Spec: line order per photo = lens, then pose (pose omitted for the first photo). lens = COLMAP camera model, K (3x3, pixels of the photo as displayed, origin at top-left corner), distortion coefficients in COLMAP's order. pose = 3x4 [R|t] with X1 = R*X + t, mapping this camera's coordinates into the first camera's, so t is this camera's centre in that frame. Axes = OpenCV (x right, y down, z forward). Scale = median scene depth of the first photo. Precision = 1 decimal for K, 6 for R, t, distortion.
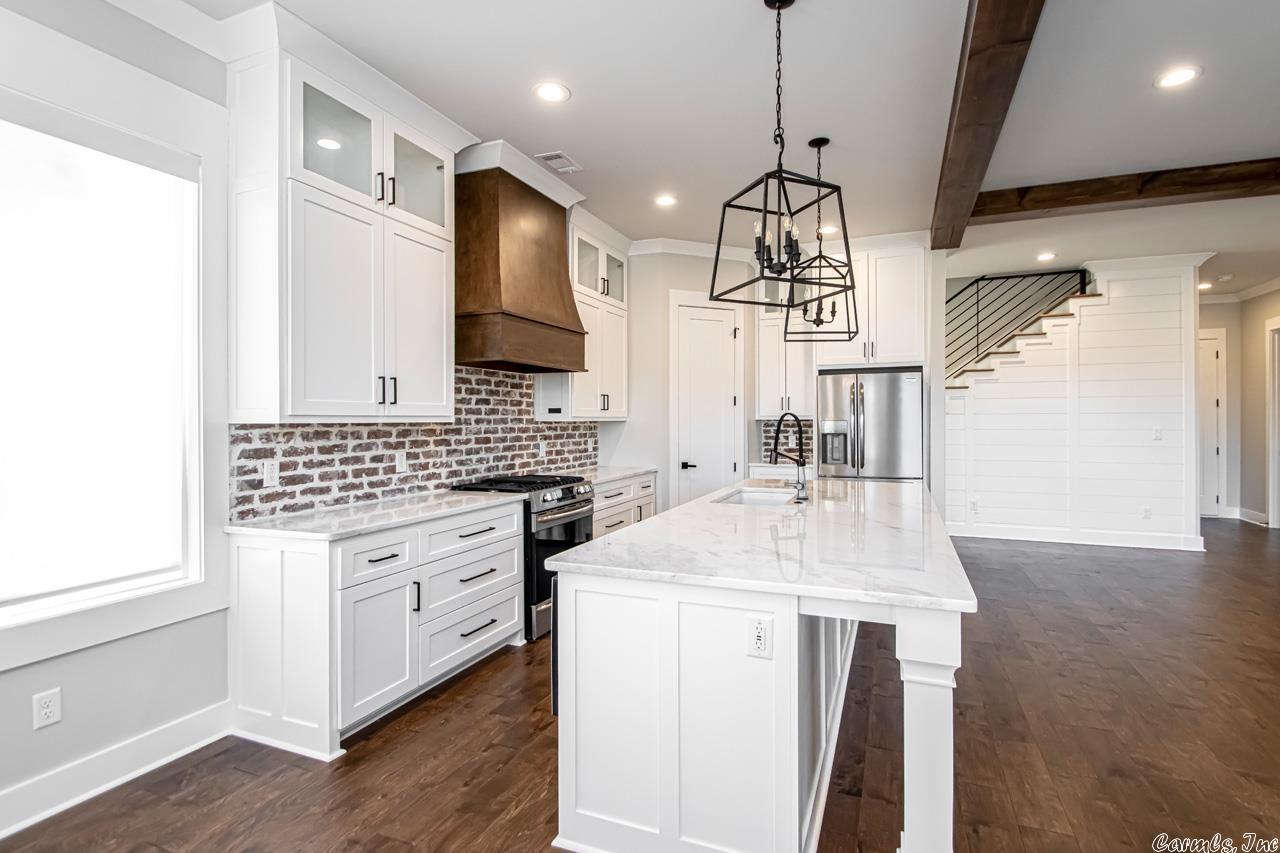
lens RADIAL K [[598.7, 0, 668.4], [0, 598.7, 422.3], [0, 0, 1]] dist [0.015804, -0.018006]
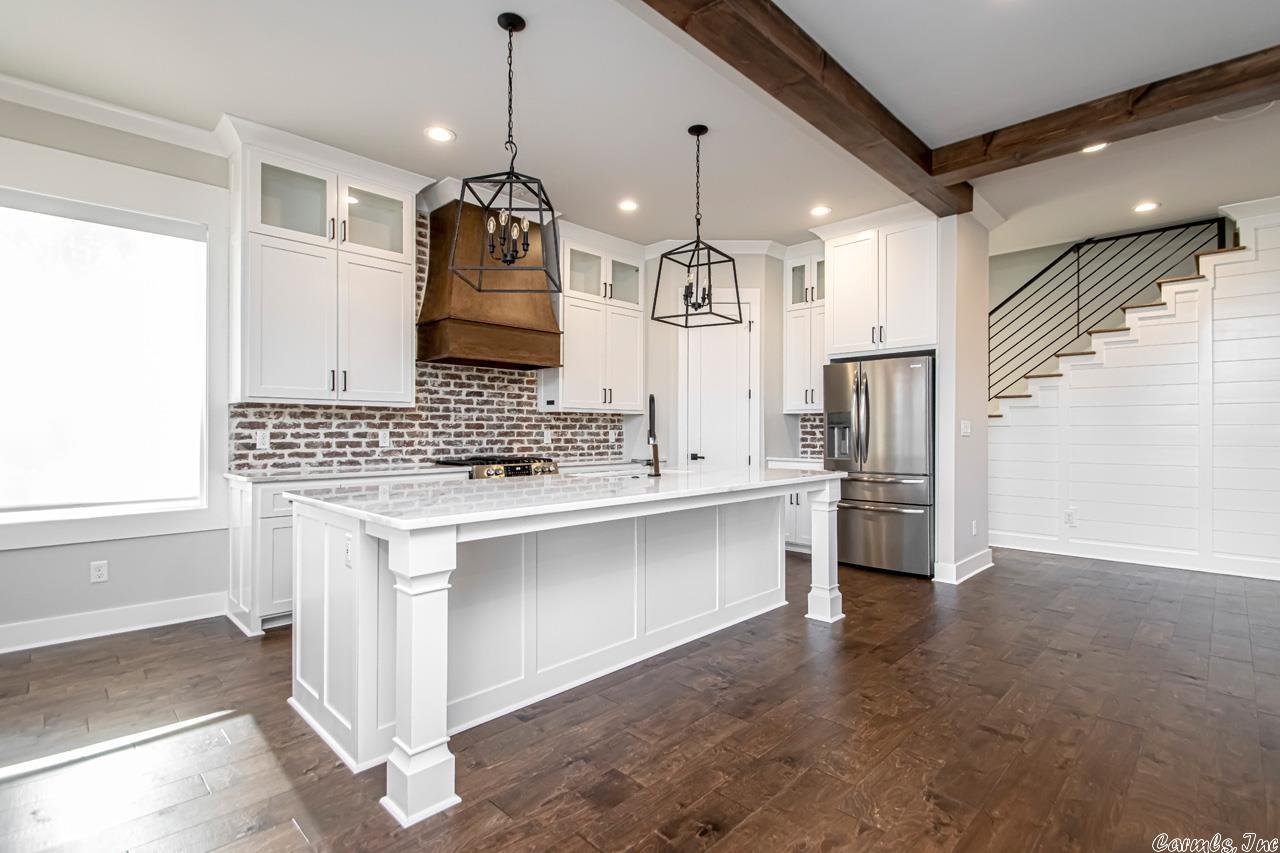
lens RADIAL K [[595.0, 0, 661.2], [0, 595.0, 434.4], [0, 0, 1]] dist [0.016270, -0.016910]
pose [[0.923867, 0.006828, -0.382652, 0.505176], [-0.005985, 0.999976, 0.003393, 0.041314], [0.382666, -0.000845, 0.923886, 0.033677]]
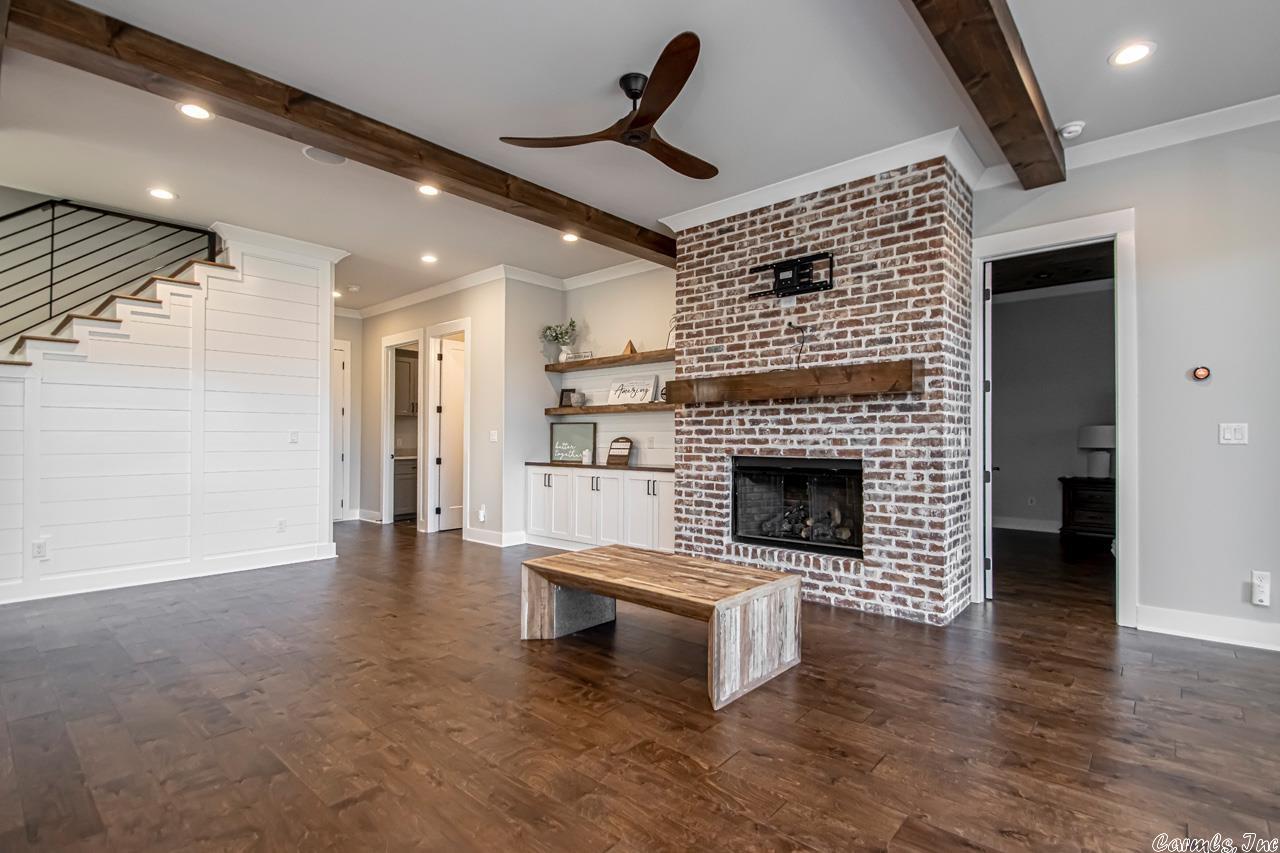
lens RADIAL K [[600.1, 0, 637.0], [0, 600.1, 427.2], [0, 0, 1]] dist [0.014763, -0.018607]
pose [[0.347721, 0.020585, 0.937372, 0.220596], [0.005833, 0.999692, -0.024118, 0.046557], [-0.937580, 0.013854, 0.347494, 0.303433]]
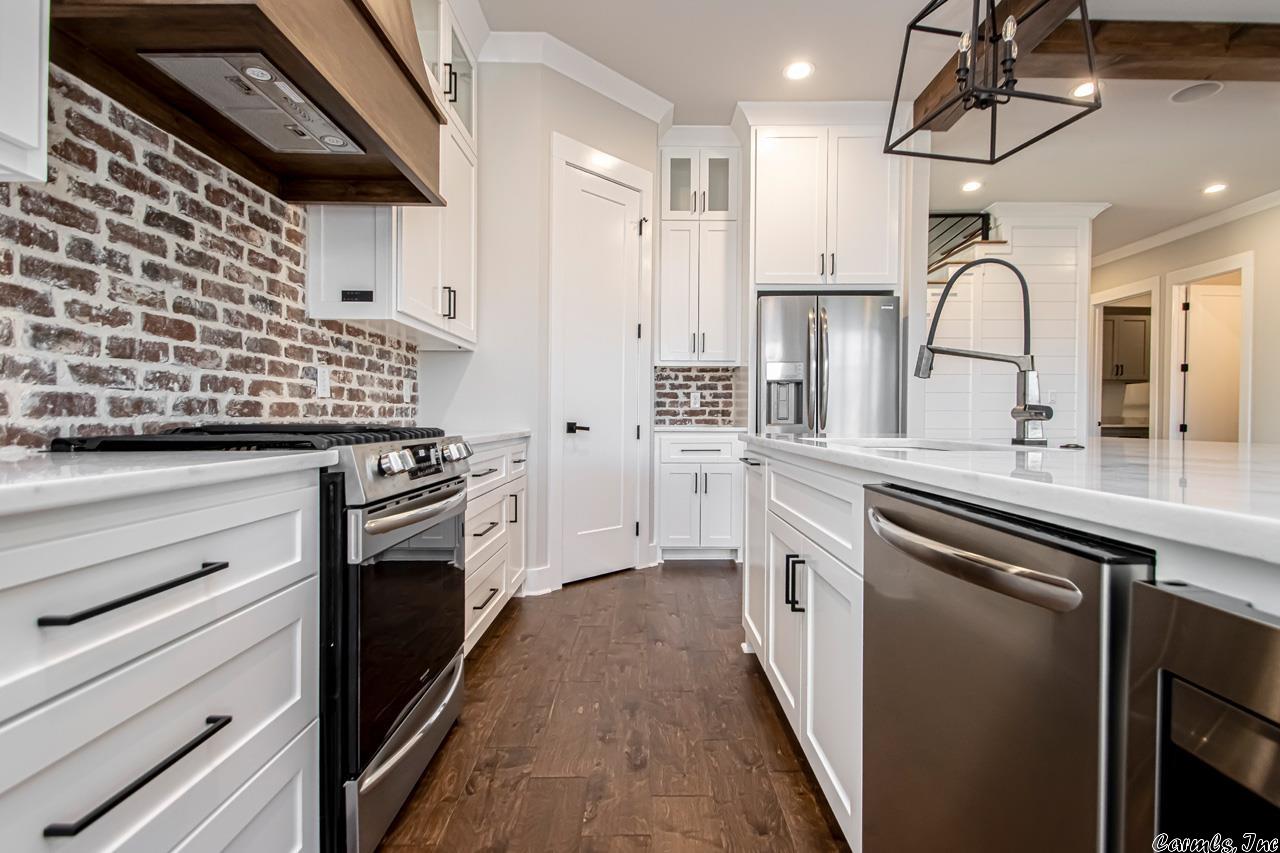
lens RADIAL K [[597.9, 0, 644.3], [0, 597.9, 420.8], [0, 0, 1]] dist [0.026849, -0.020375]
pose [[0.932464, 0.002500, 0.361255, -0.171310], [-0.002442, 0.999997, -0.000615, 0.089277], [-0.361255, -0.000309, 0.932467, 0.548947]]
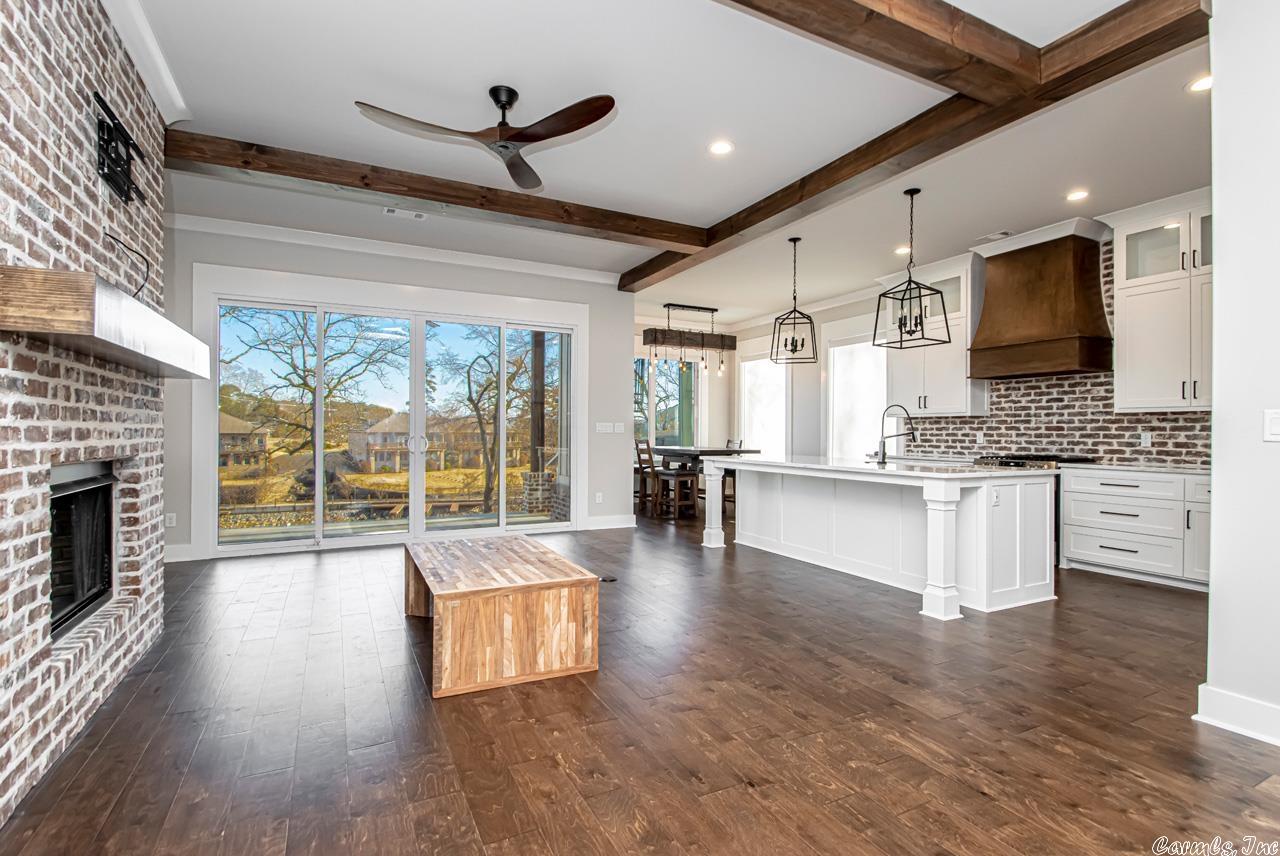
lens RADIAL K [[608.1, 0, 641.6], [0, 608.1, 422.2], [0, 0, 1]] dist [0.015547, -0.017588]
pose [[-0.664616, -0.010620, -0.747110, 1.384015], [-0.006242, 0.999943, -0.008661, 0.034516], [0.747159, -0.001092, -0.664644, 1.238368]]
